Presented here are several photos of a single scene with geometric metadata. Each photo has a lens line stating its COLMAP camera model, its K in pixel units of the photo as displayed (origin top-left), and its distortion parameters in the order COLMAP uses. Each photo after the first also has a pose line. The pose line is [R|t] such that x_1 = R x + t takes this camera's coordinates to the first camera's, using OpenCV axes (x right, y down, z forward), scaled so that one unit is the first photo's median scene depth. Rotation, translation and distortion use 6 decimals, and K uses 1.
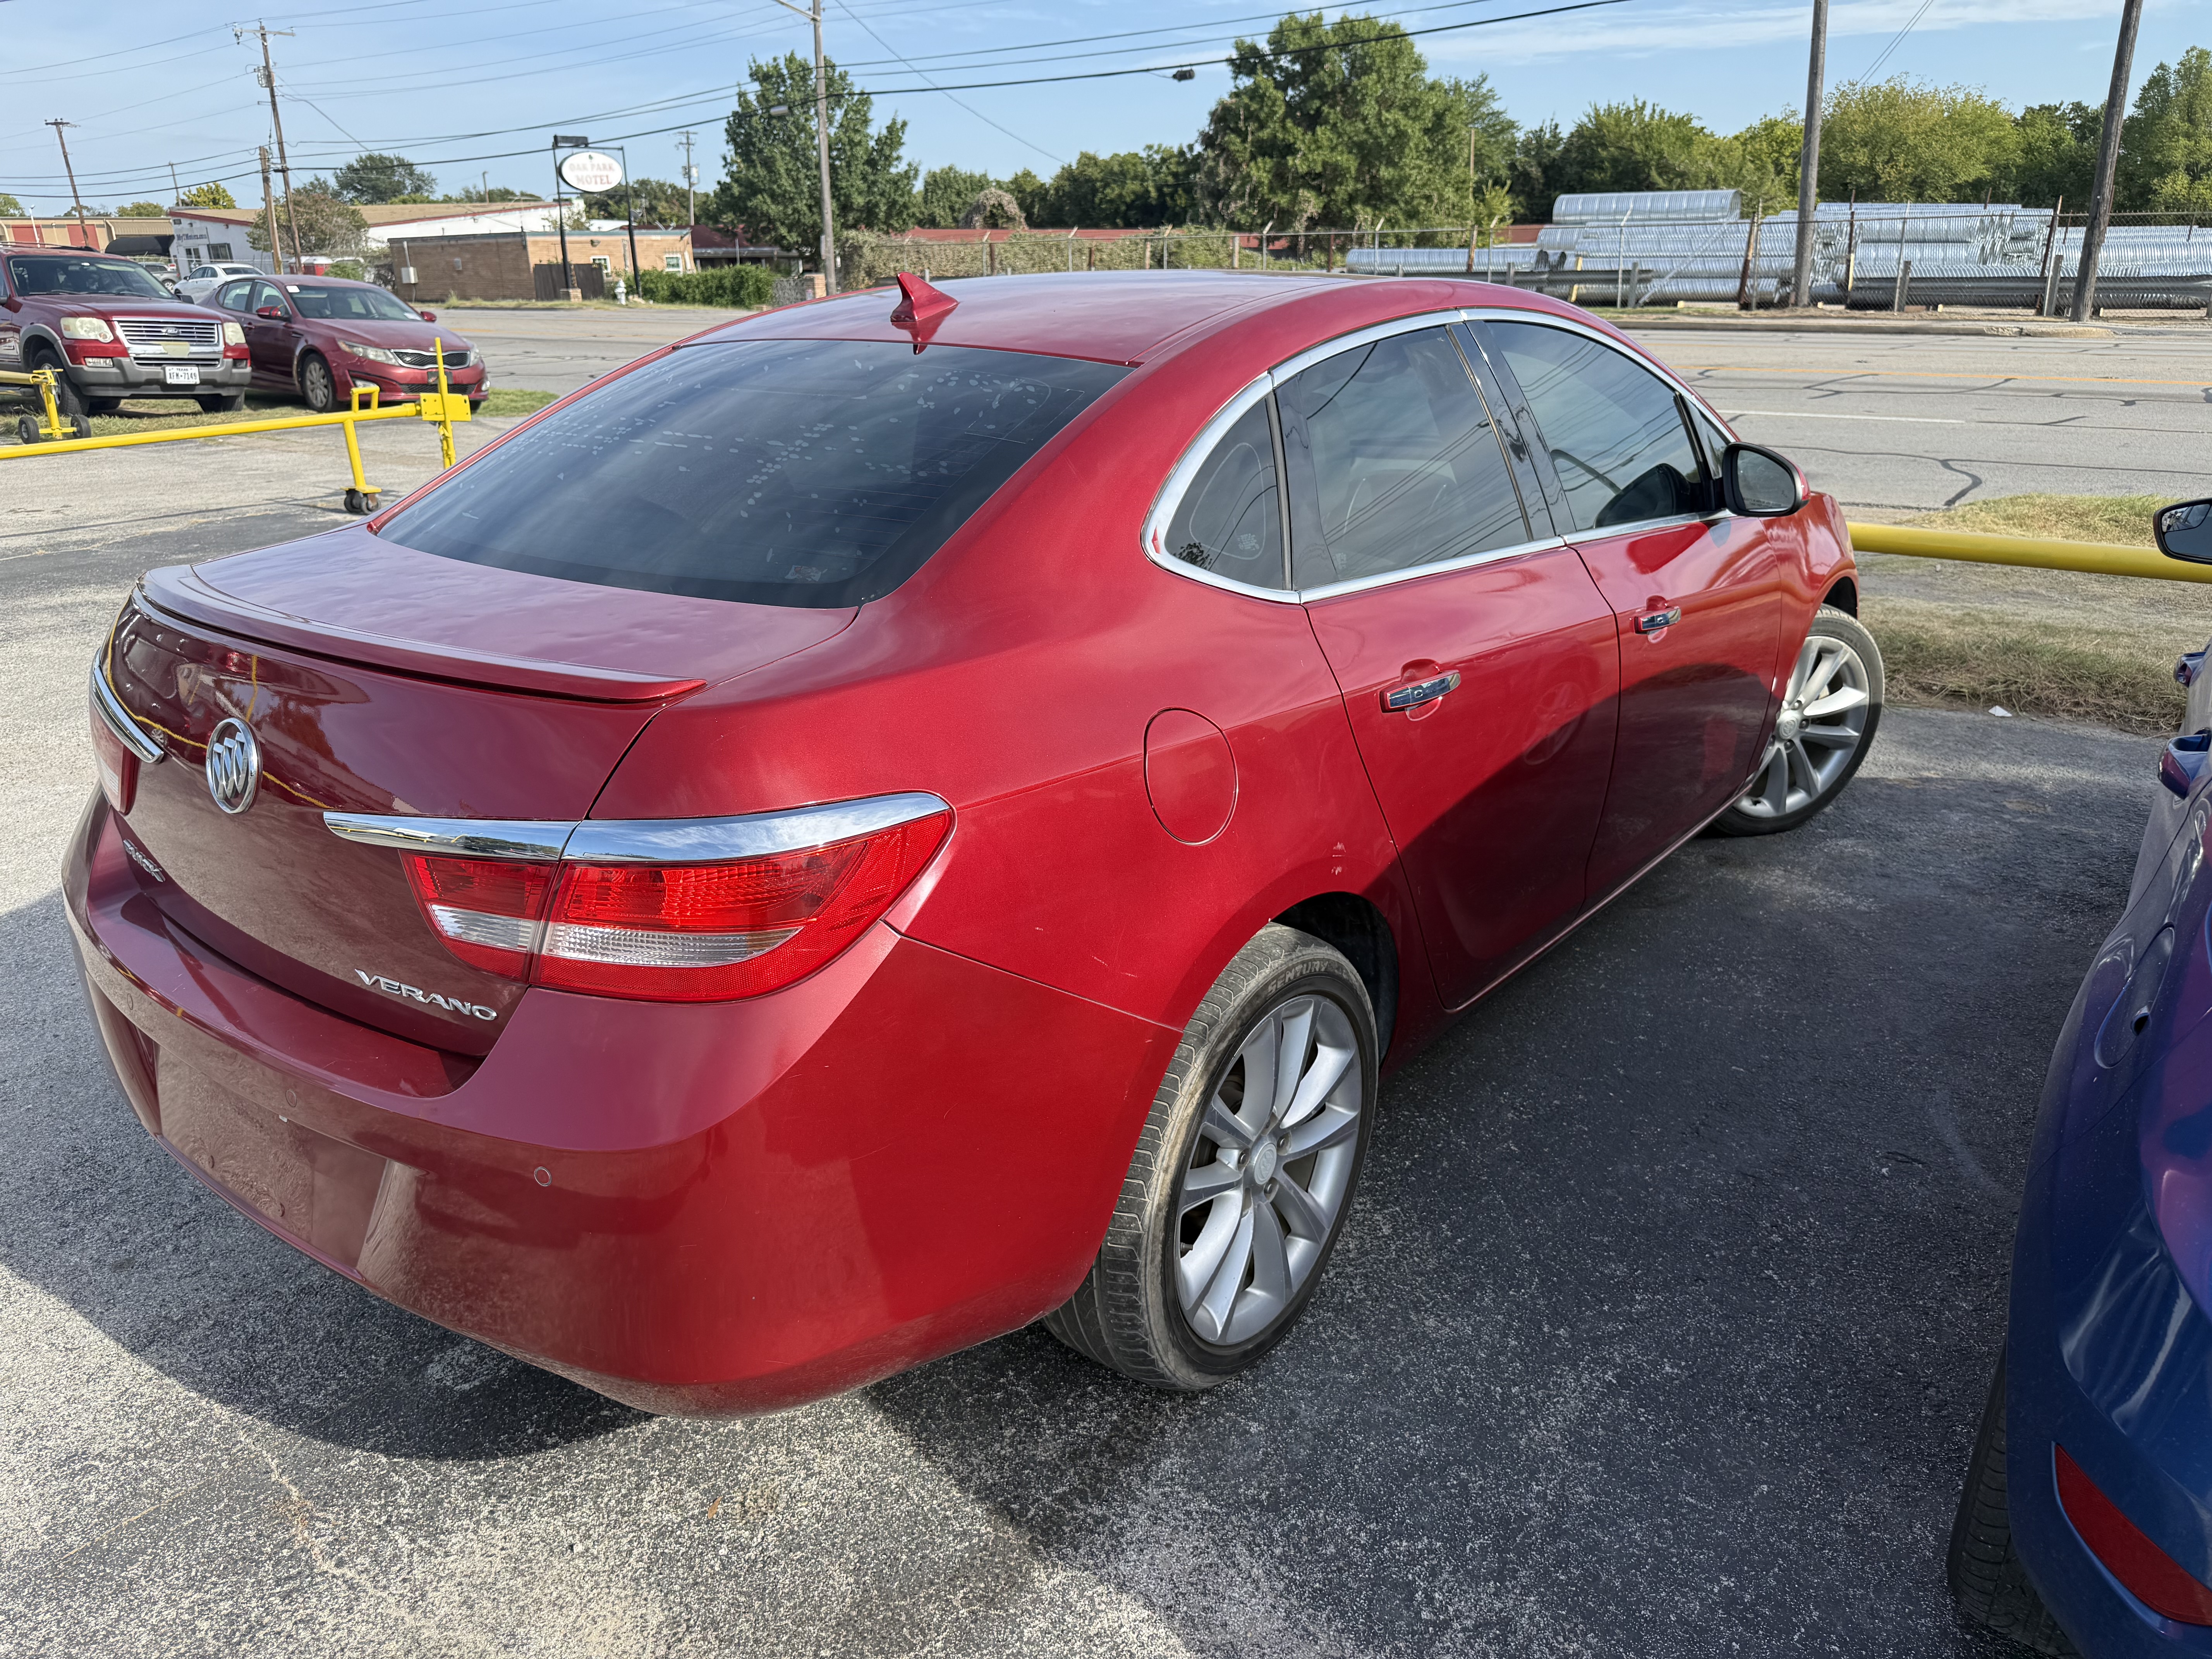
lens RADIAL K [[1619.1, 0, 1095.3], [0, 1619.1, 829.9], [0, 0, 1]] dist [-0.008134, 0.006704]
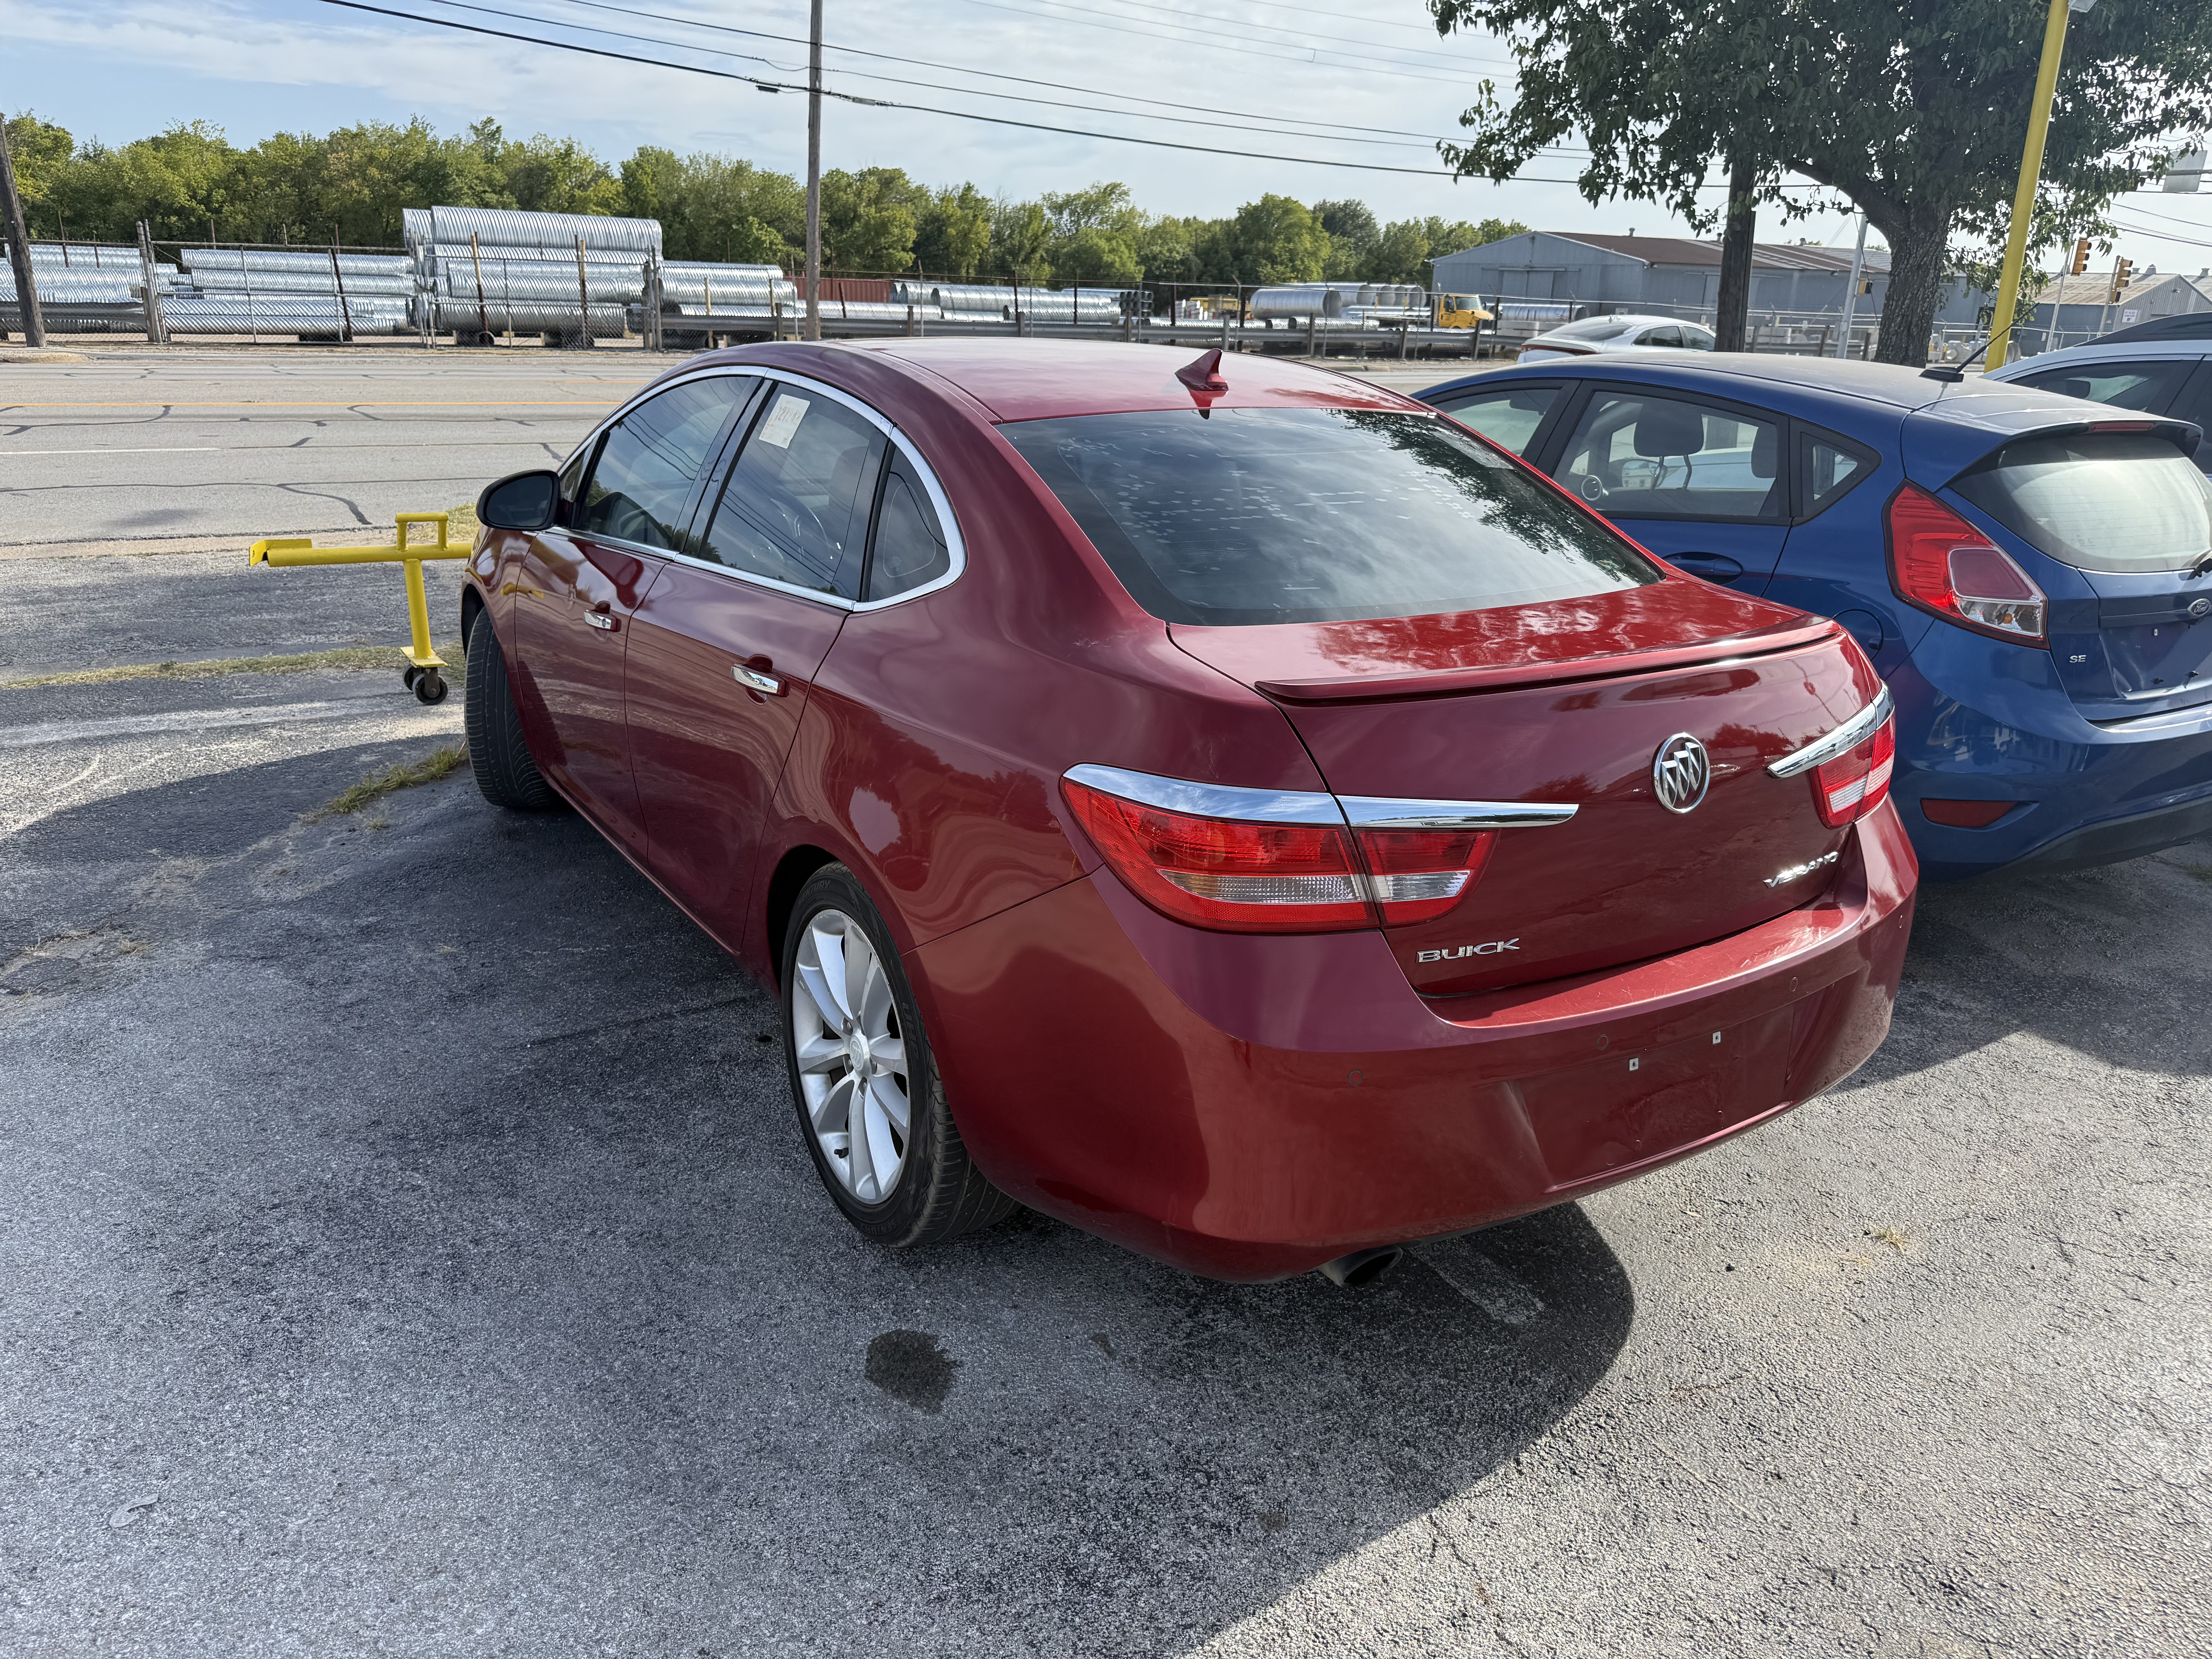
lens RADIAL K [[1619.1, 0, 1095.3], [0, 1619.1, 829.9], [0, 0, 1]] dist [-0.008134, 0.006704]
pose [[0.333443, -0.276772, 0.901229, -1.309989], [0.285939, 0.940598, 0.183069, -0.253974], [-0.898362, 0.196653, 0.392776, 0.689821]]
